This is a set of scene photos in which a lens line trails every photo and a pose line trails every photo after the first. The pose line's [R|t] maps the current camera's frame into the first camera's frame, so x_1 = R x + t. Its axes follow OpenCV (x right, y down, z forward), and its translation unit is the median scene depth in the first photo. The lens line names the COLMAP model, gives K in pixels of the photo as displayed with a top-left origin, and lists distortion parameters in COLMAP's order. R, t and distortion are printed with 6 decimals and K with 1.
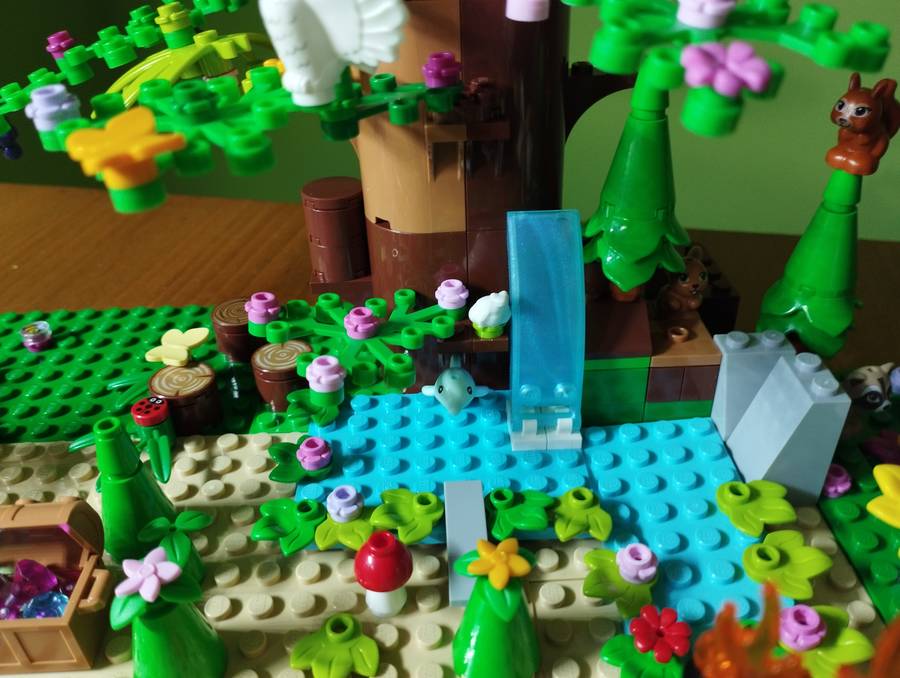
lens RADIAL K [[789.8, 0, 453.4], [0, 789.8, 337.9], [0, 0, 1]] dist [0.014467, -0.000098]
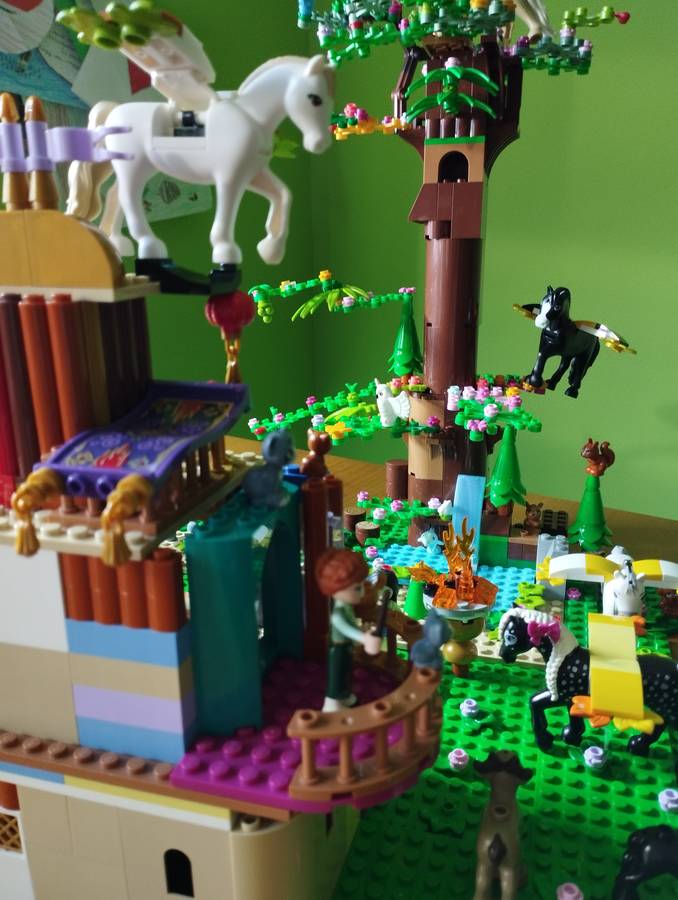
lens RADIAL K [[789.8, 0, 339.3], [0, 789.8, 450.4], [0, 0, 1]] dist [0.014467, -0.000098]
pose [[0.945993, 0.103005, -0.307388, 0.506966], [-0.187941, 0.946837, -0.261109, 0.542067], [0.264151, 0.304778, 0.915060, -1.591140]]
